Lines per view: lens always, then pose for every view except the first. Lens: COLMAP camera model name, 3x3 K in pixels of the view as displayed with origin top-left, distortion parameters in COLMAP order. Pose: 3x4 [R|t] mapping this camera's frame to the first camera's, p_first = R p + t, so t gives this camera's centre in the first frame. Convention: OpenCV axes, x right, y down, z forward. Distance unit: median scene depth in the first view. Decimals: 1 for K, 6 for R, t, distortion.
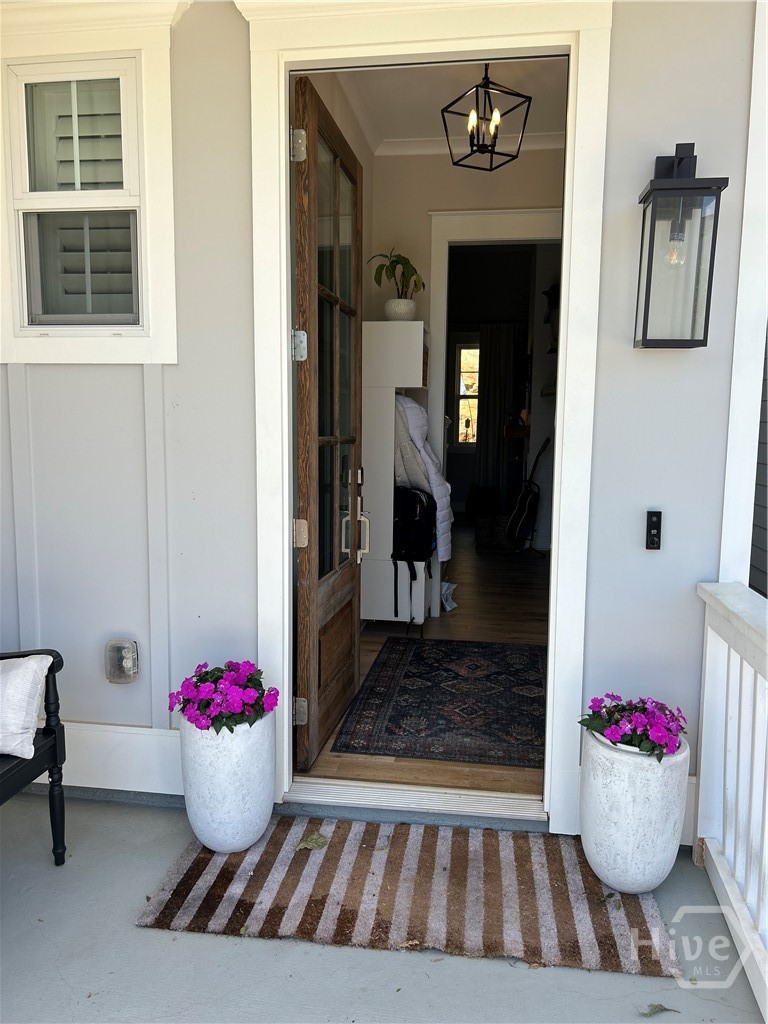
lens RADIAL K [[789.9, 0, 384.0], [0, 789.9, 512.0], [0, 0, 1]] dist [0.028673, -0.010870]
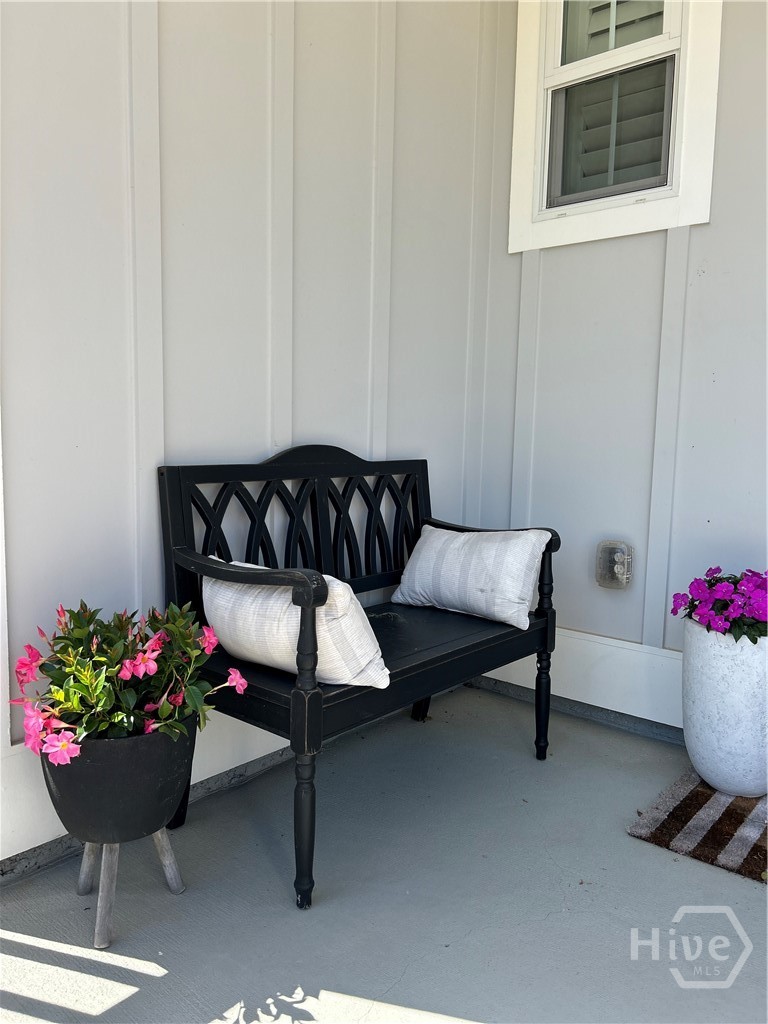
lens RADIAL K [[789.9, 0, 384.0], [0, 789.9, 512.0], [0, 0, 1]] dist [0.028673, -0.010870]
pose [[0.850318, 0.066166, -0.522093, -0.094228], [-0.075297, 0.997154, 0.003738, 0.162293], [0.520854, 0.036133, 0.852881, 0.091506]]
